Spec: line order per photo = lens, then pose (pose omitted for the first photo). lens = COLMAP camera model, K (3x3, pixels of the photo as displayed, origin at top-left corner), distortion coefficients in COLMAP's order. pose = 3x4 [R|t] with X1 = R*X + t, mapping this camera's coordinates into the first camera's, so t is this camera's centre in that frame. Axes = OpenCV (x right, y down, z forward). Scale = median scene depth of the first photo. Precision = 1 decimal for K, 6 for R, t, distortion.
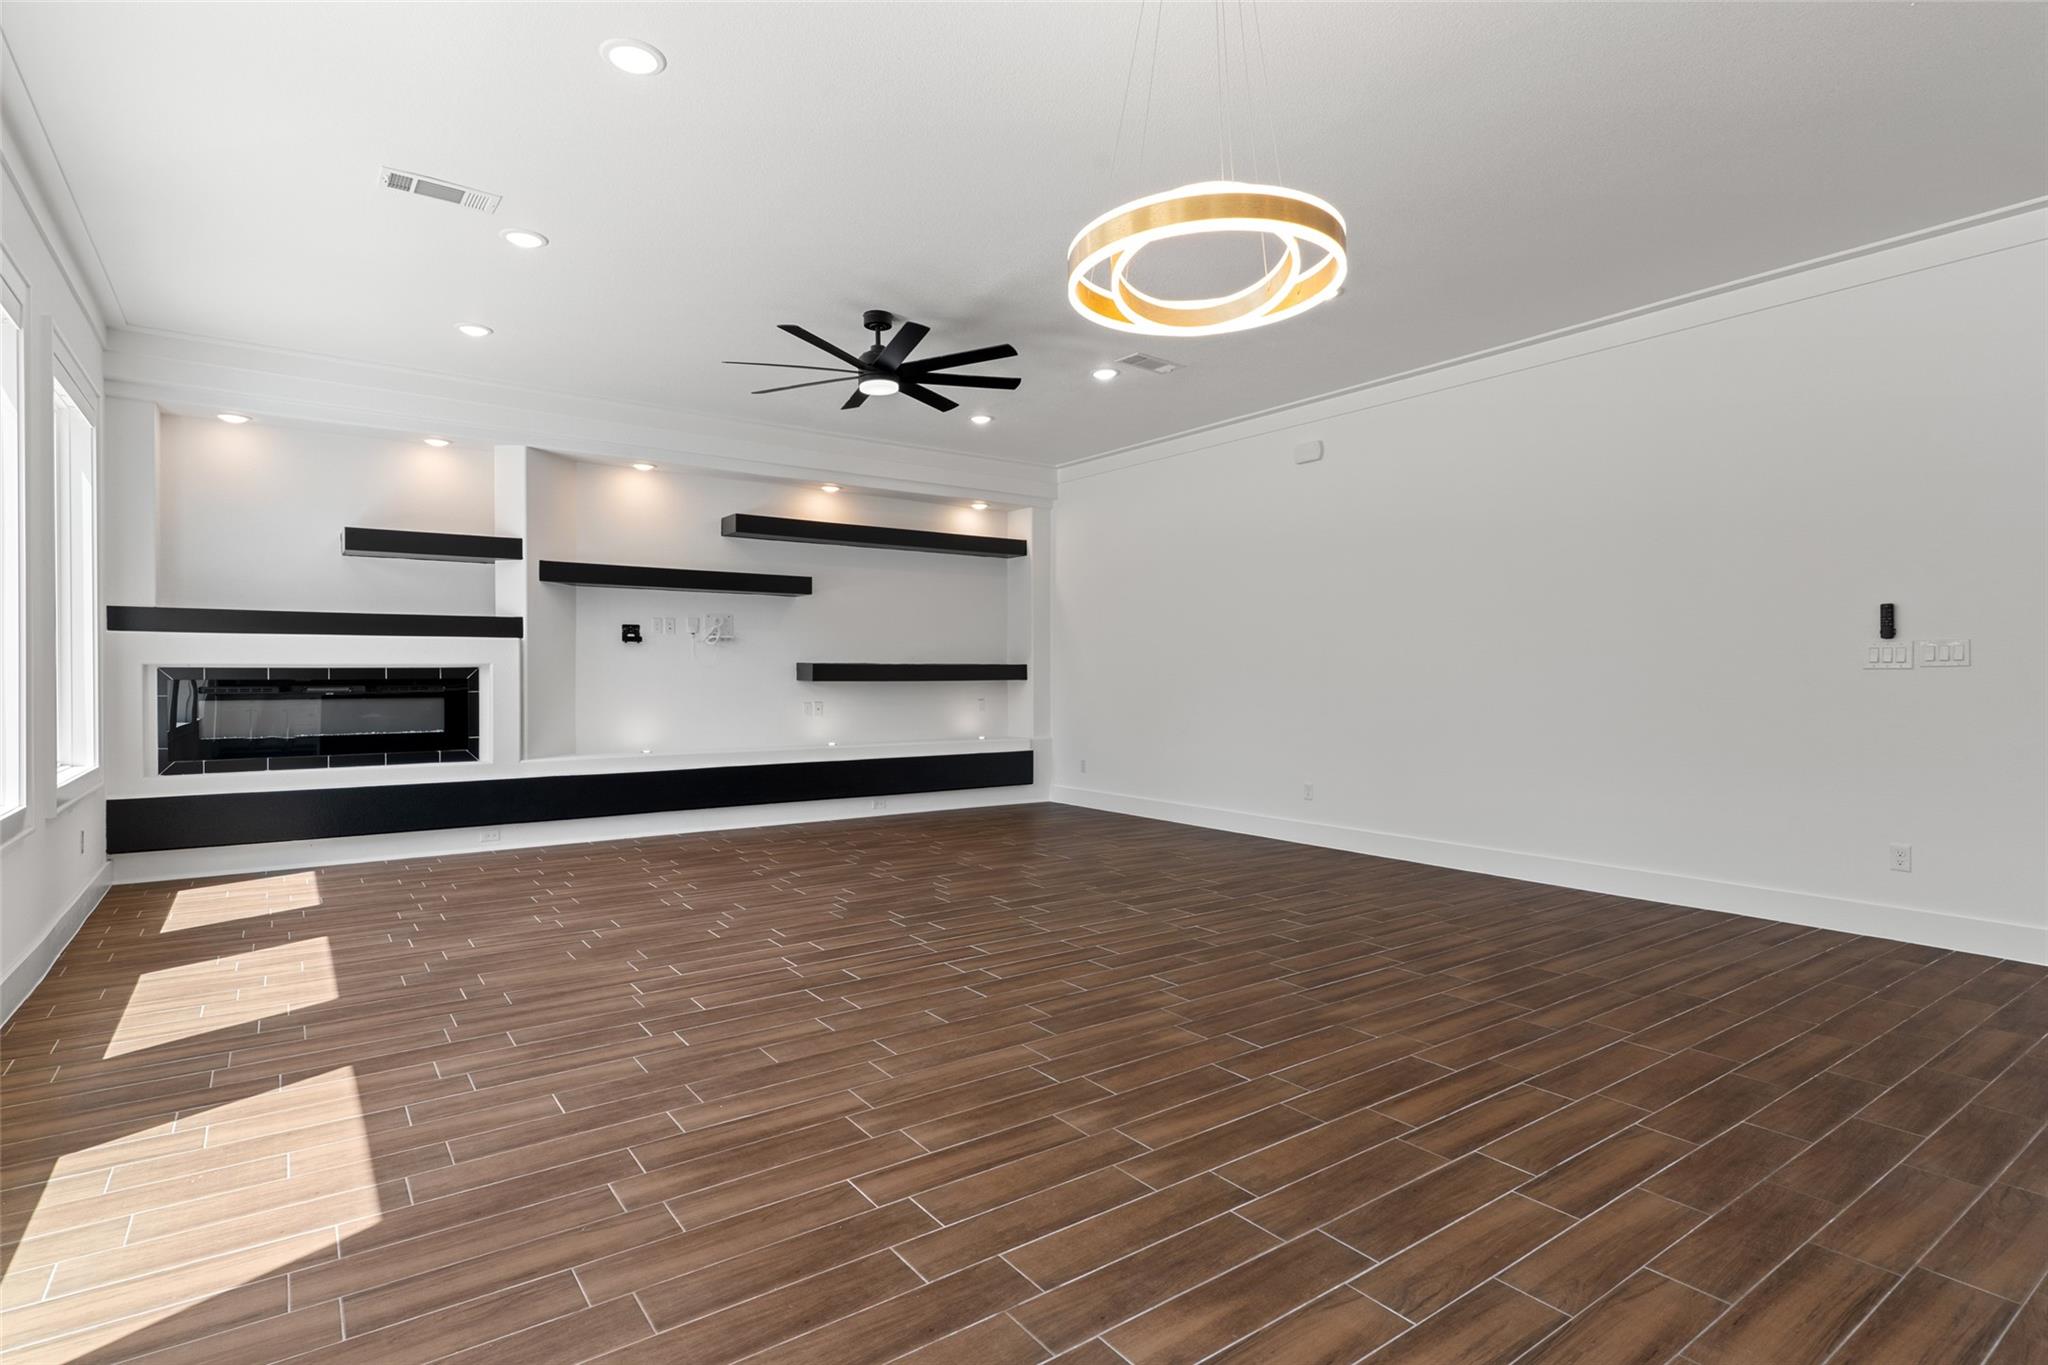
lens RADIAL K [[1016.1, 0, 1010.9], [0, 1016.1, 674.2], [0, 0, 1]] dist [0.001174, 0.001420]
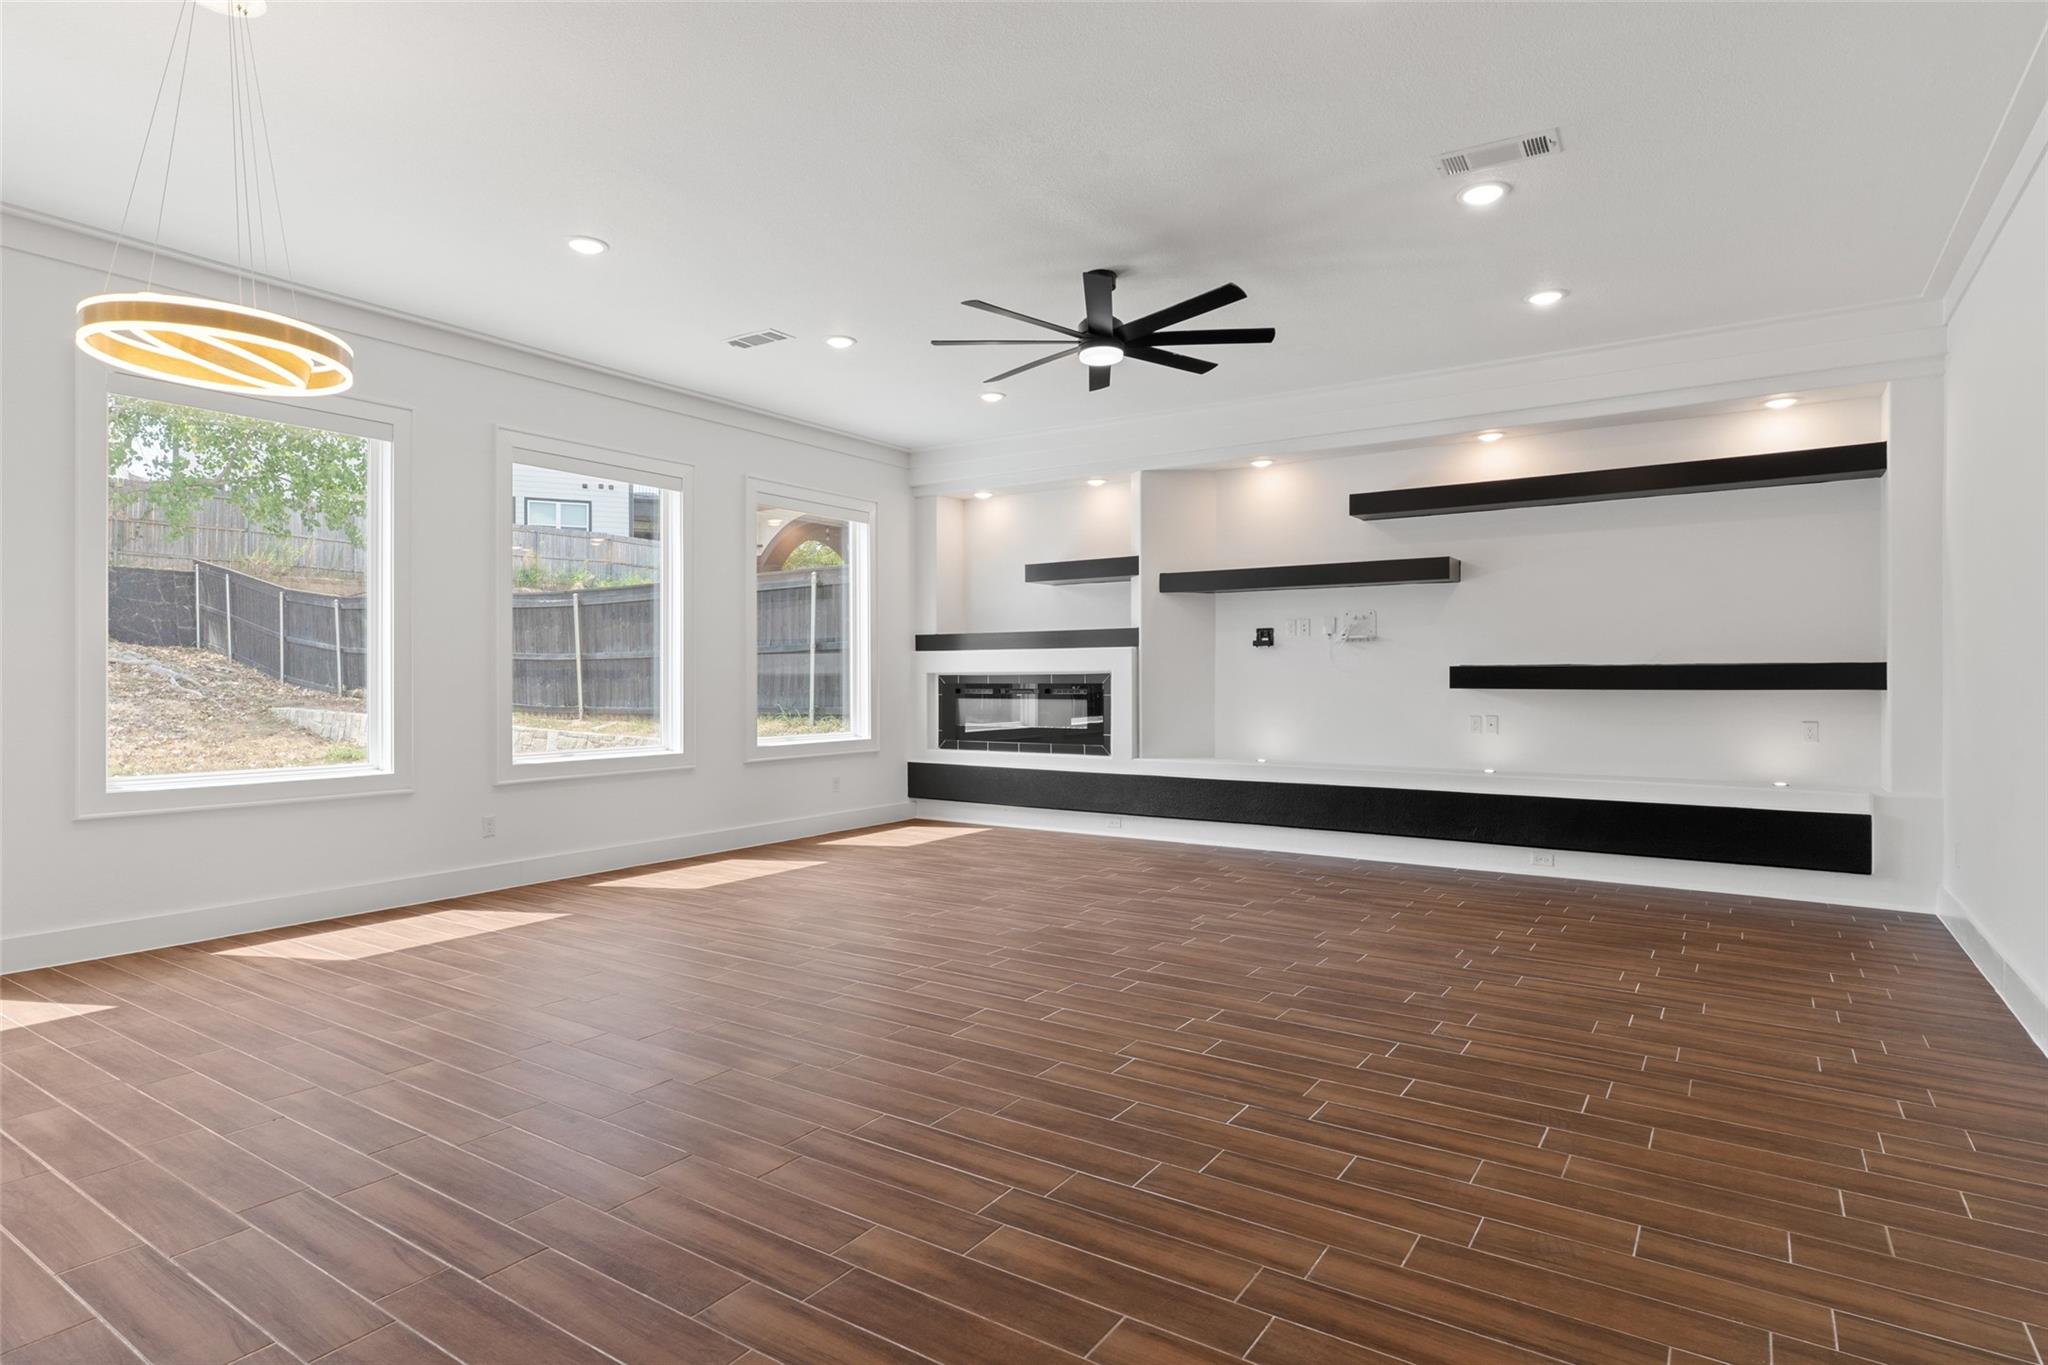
lens RADIAL K [[1087.1, 0, 1015.7], [0, 1087.1, 675.4], [0, 0, 1]] dist [0.003873, 0.000293]
pose [[0.350645, -0.002797, -0.936504, 0.592951], [0.001489, 0.999996, -0.002429, -0.002108], [0.936507, -0.000543, 0.350648, 0.484895]]
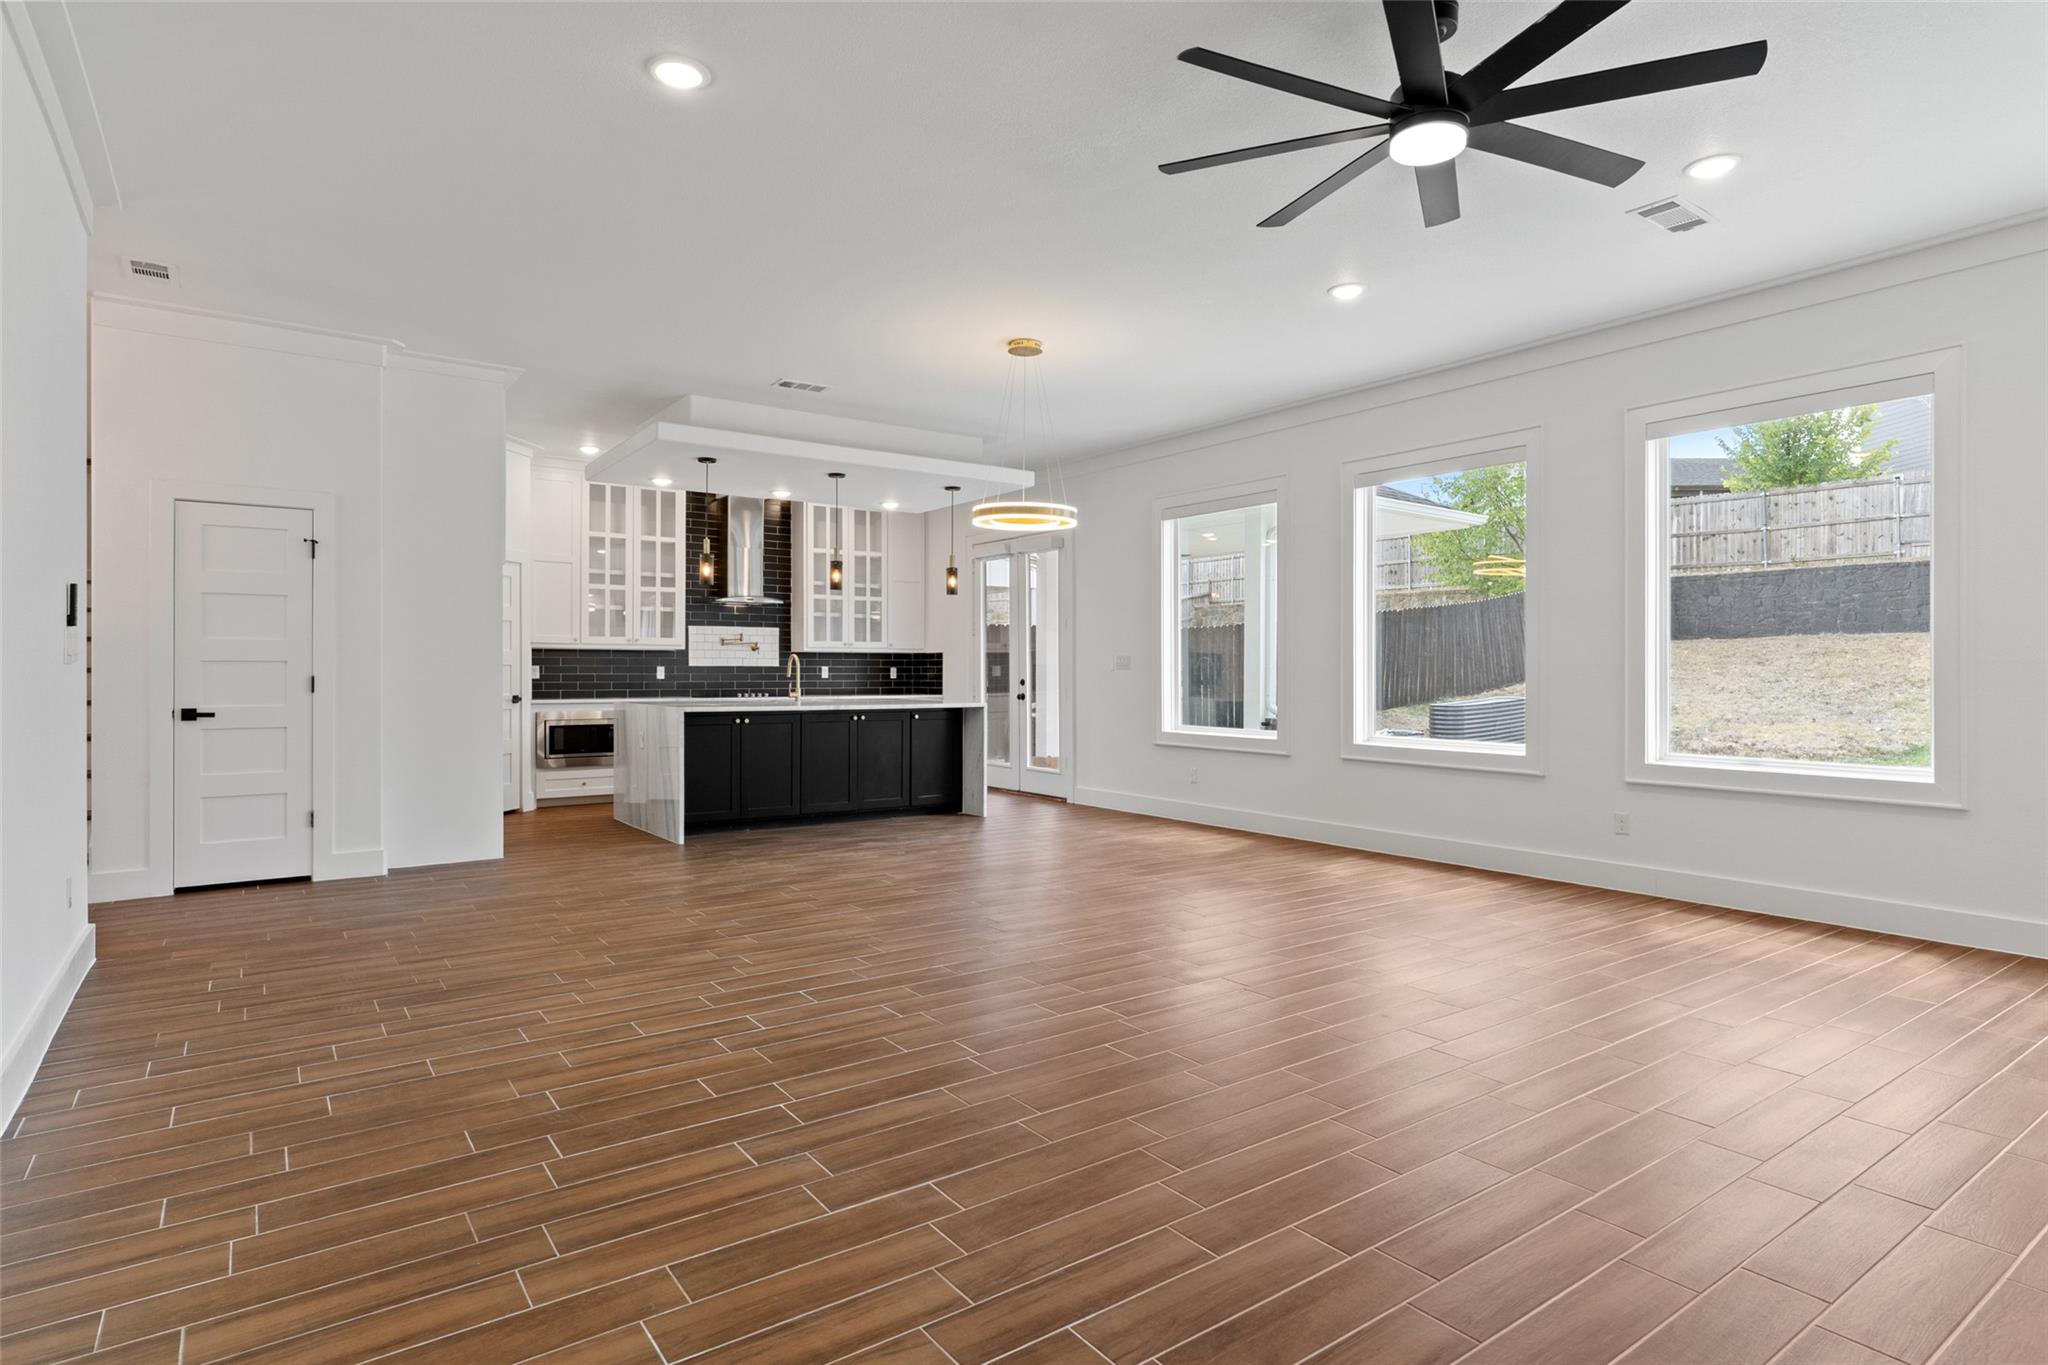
lens RADIAL K [[1087.1, 0, 1029.0], [0, 1087.1, 676.1], [0, 0, 1]] dist [0.003873, 0.000293]
pose [[-0.999993, -0.000080, -0.003727, 0.066610], [-0.000107, 0.999973, 0.007343, -0.004748], [0.003727, 0.007343, -0.999966, 1.286936]]
